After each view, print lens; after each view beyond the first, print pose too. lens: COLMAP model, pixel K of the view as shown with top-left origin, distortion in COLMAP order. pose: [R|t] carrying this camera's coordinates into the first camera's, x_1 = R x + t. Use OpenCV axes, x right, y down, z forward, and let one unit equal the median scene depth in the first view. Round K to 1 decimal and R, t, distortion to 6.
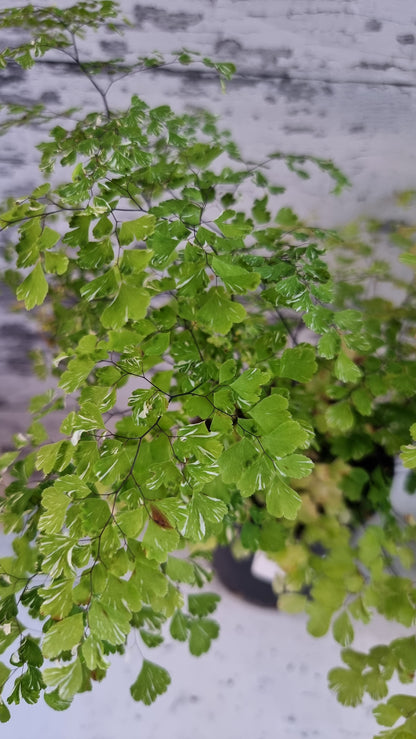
lens RADIAL K [[574.2, 0, 197.7], [0, 574.2, 407.1], [0, 0, 1]] dist [-0.024547, -0.001846]
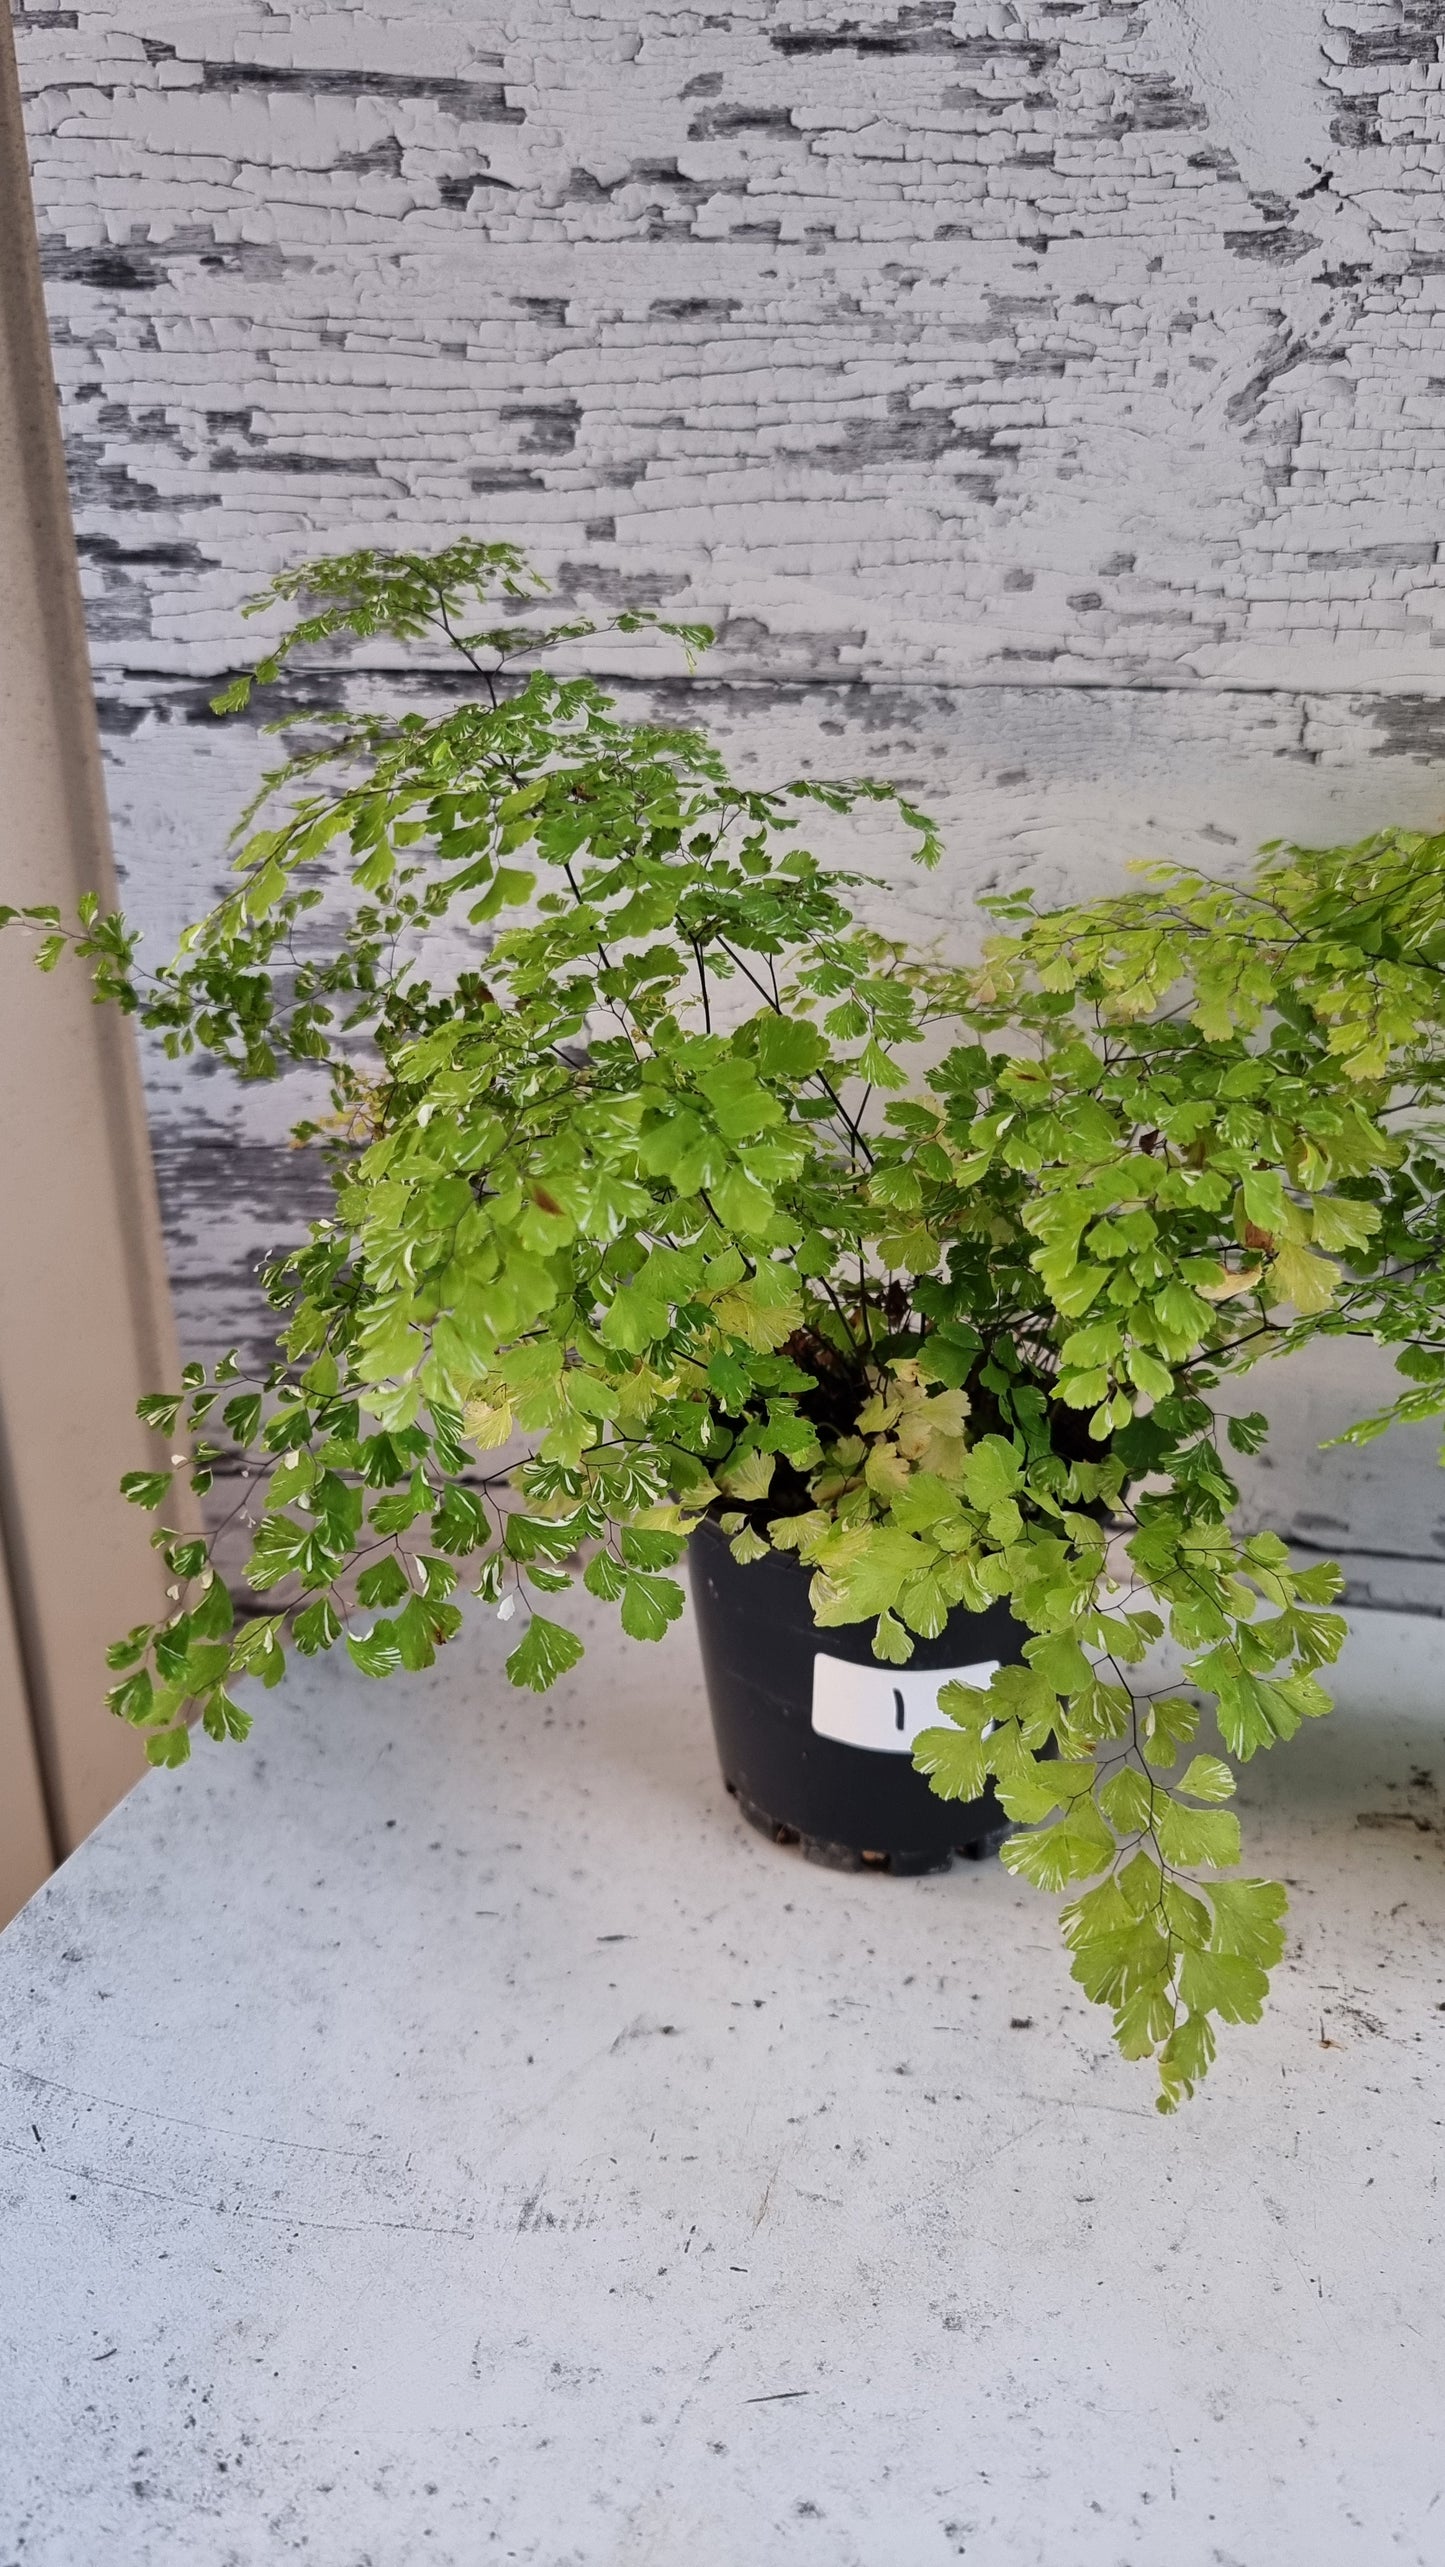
lens RADIAL K [[1856.9, 0, 733.4], [0, 1856.9, 1297.8], [0, 0, 1]] dist [0.044398, -0.069728]
pose [[0.999123, -0.014493, -0.039273, 0.105047], [0.003682, 0.964944, -0.262429, 0.390593], [0.041700, 0.262055, 0.964152, -0.467413]]
